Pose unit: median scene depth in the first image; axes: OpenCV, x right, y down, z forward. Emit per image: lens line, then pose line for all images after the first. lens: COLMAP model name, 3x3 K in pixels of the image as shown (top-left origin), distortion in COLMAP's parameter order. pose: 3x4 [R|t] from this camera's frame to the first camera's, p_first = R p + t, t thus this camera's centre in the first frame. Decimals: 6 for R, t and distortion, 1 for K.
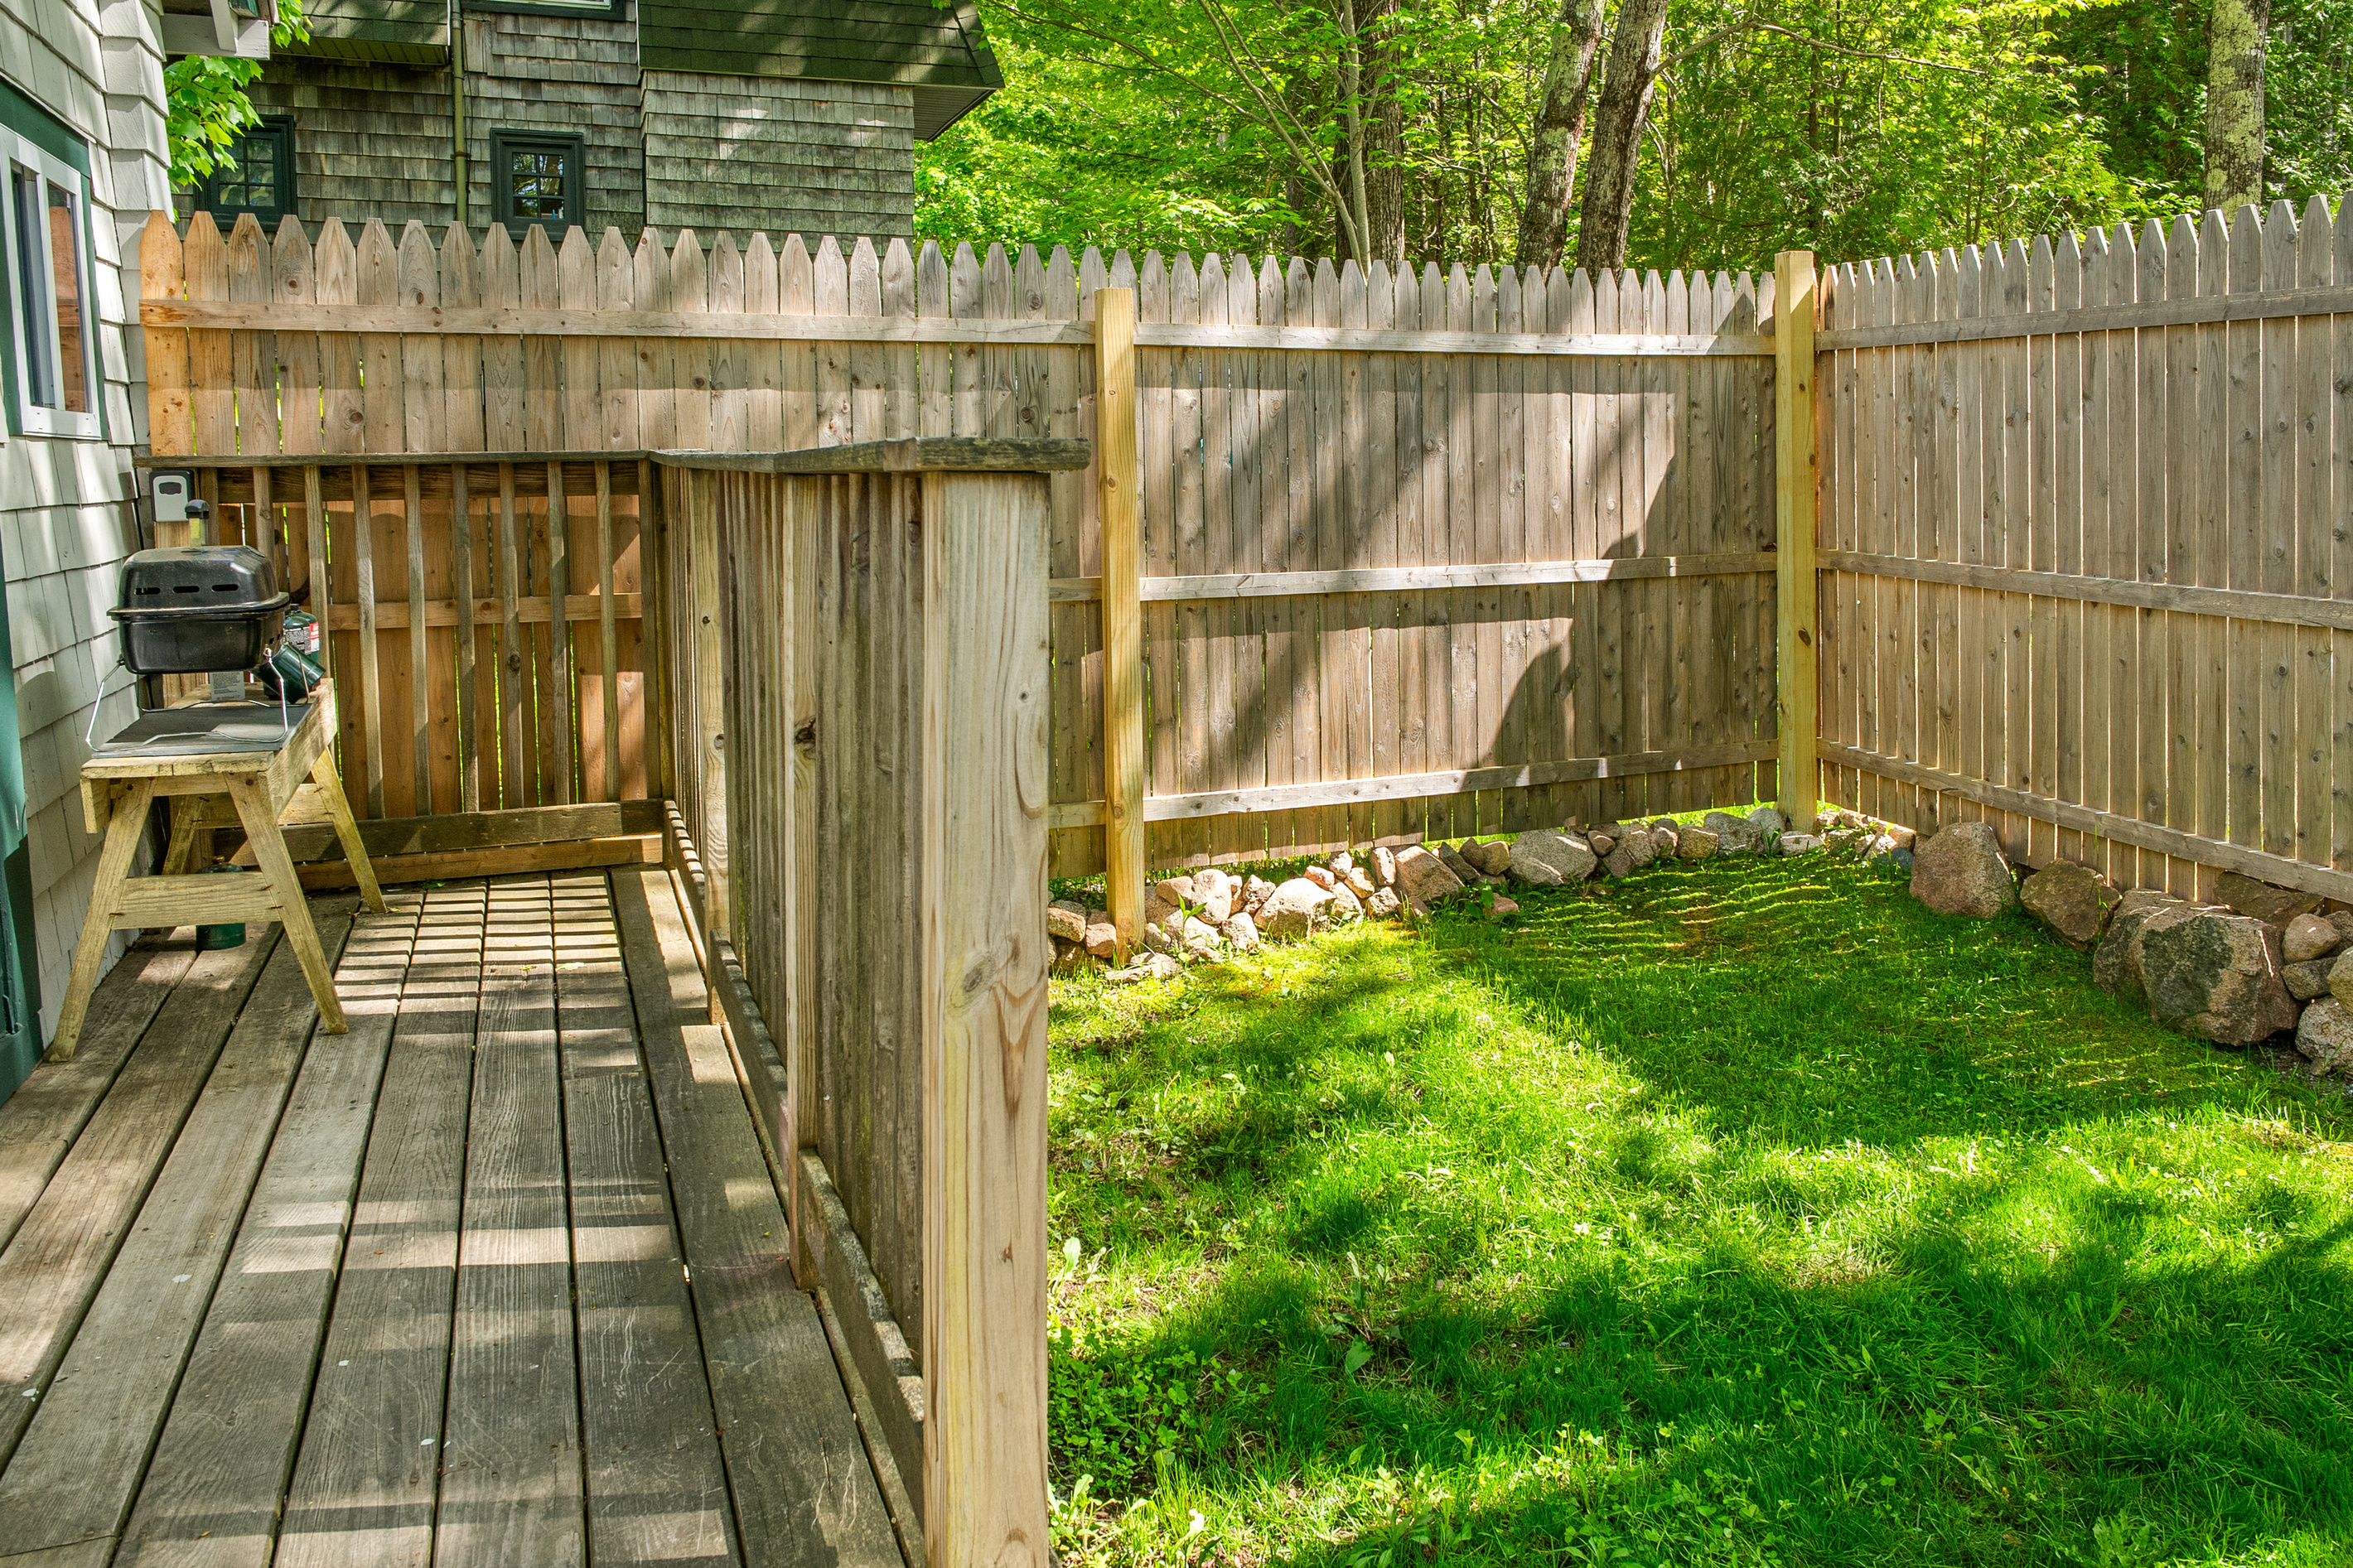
lens RADIAL K [[1713.3, 0, 1190.2], [0, 1713.3, 545.6], [0, 0, 1]] dist [0.002267, 0.005881]
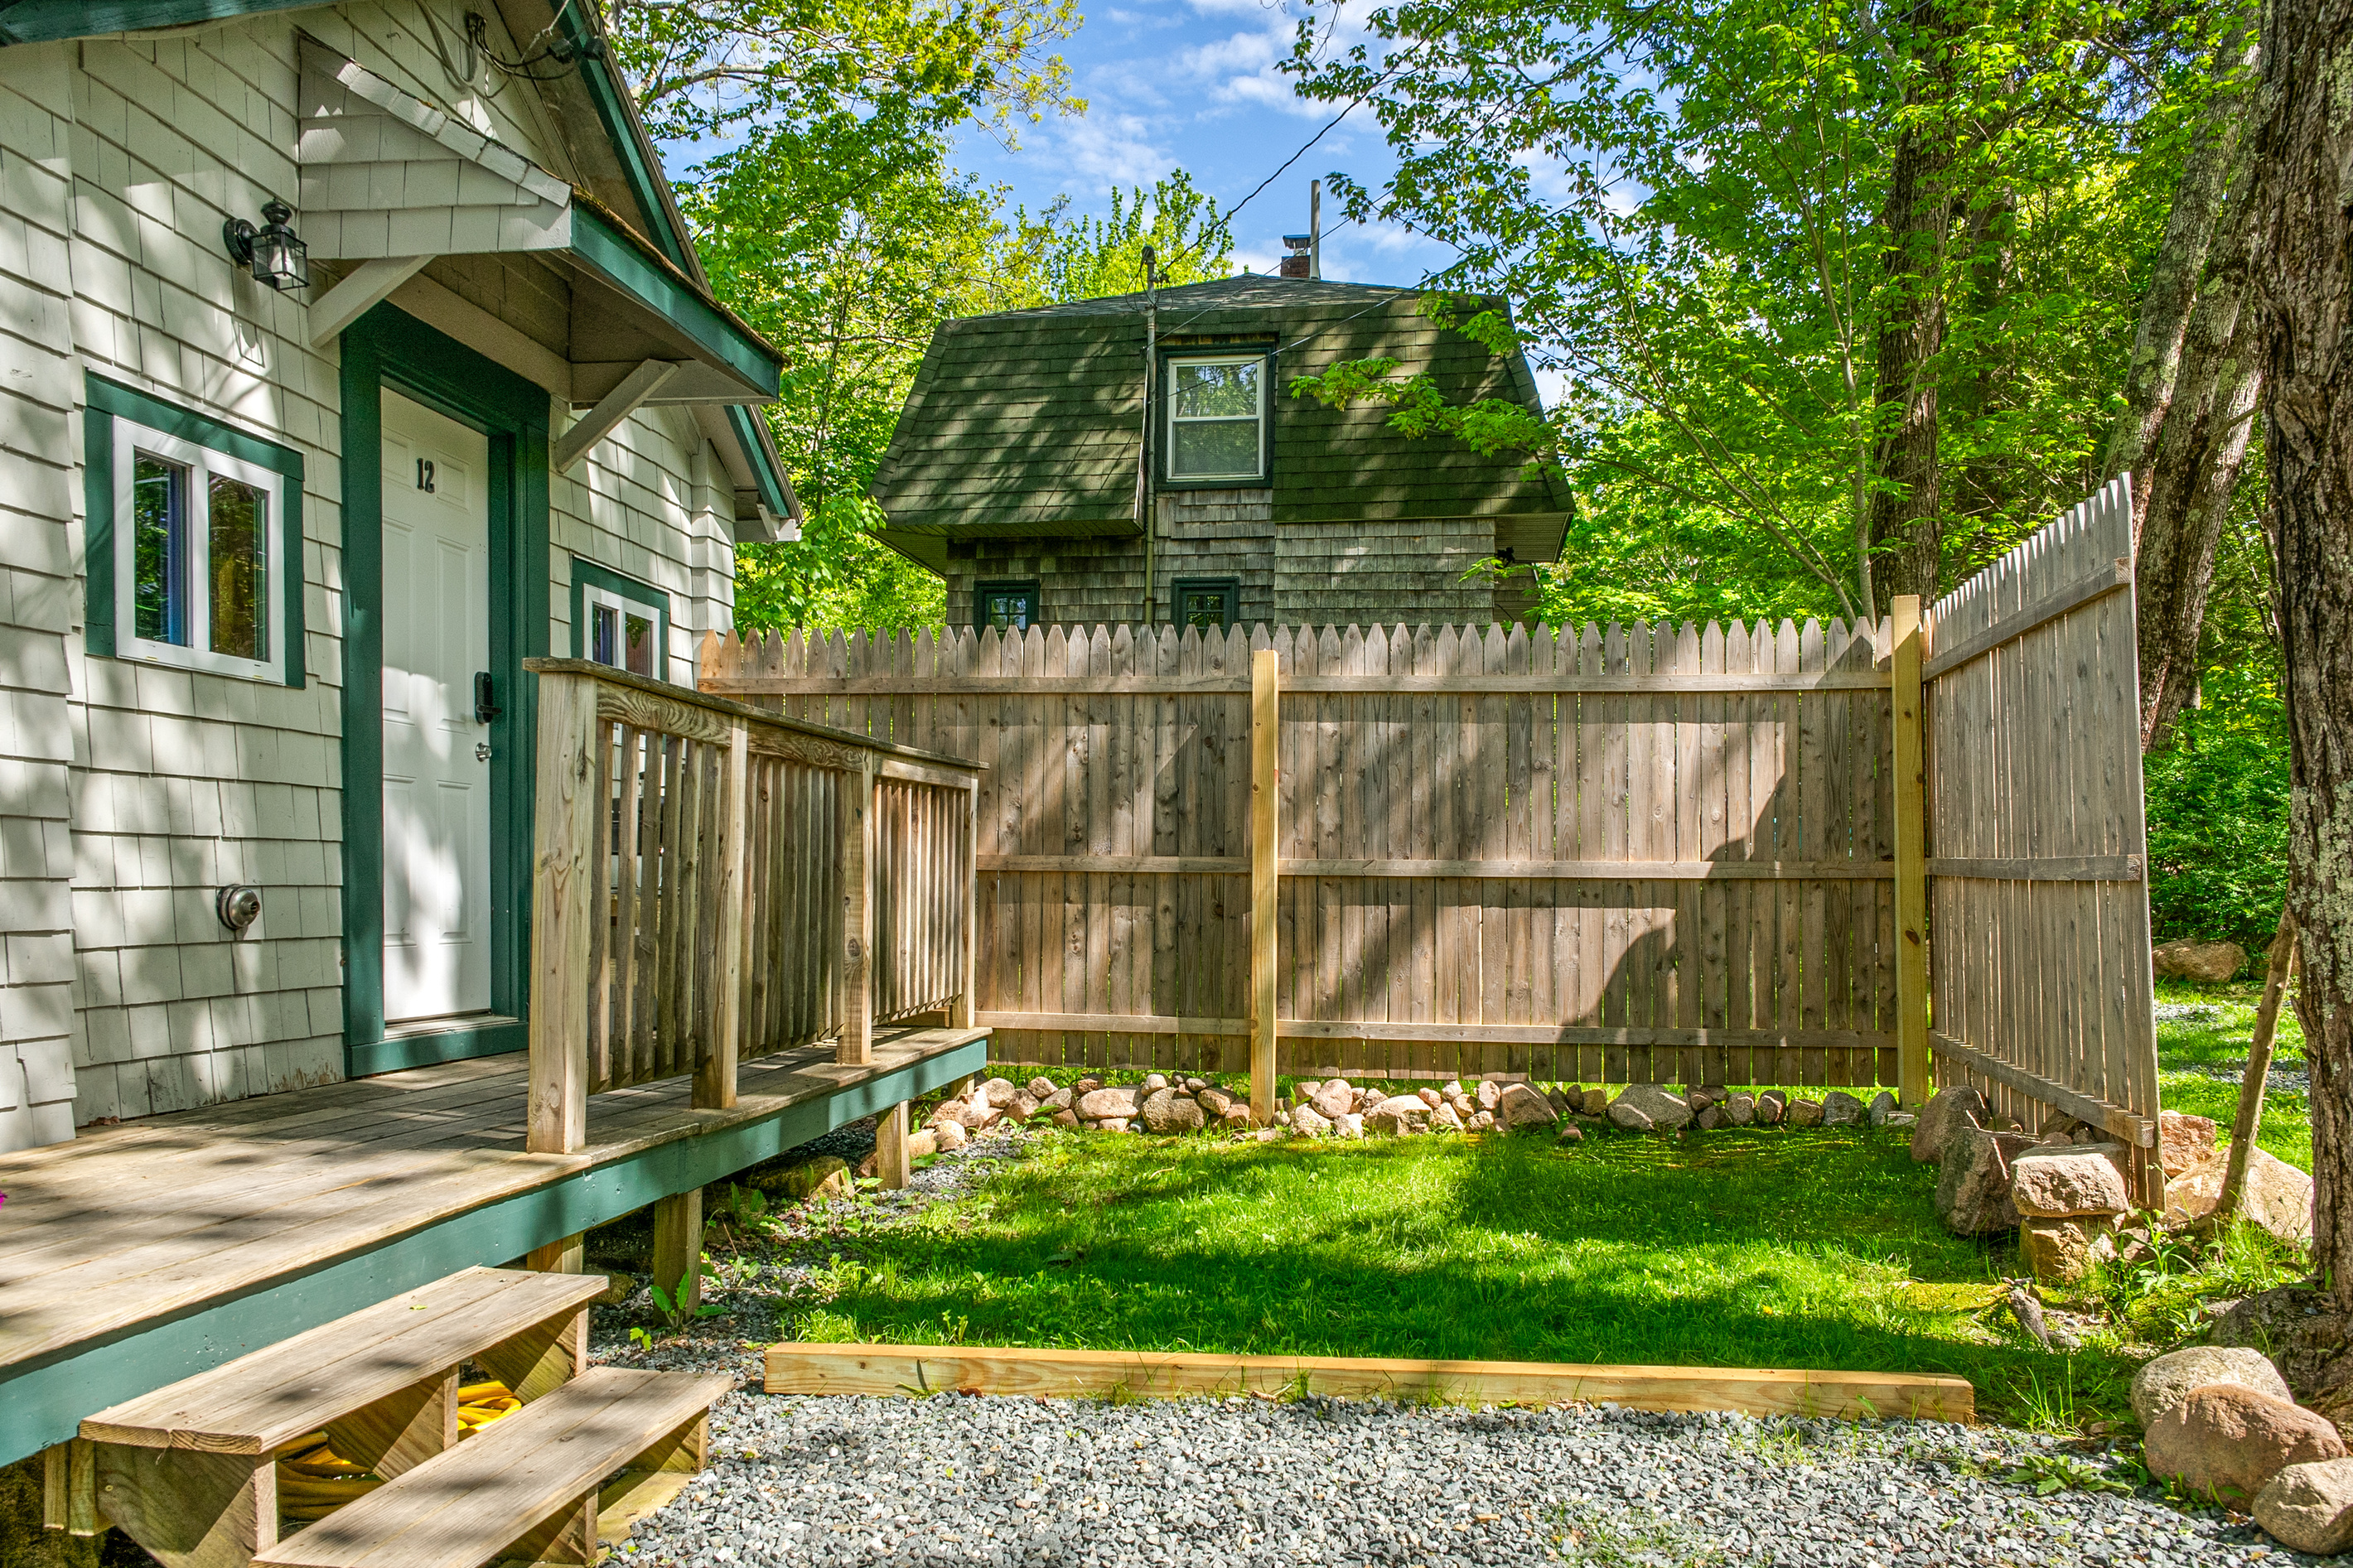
lens RADIAL K [[1713.3, 0, 1216.1], [0, 1713.3, 830.9], [0, 0, 1]] dist [0.002267, 0.005881]
pose [[0.874871, -0.000356, -0.484356, 0.531741], [-0.041420, 0.996282, -0.075548, 0.093370], [0.482582, 0.086157, 0.871603, -0.209388]]
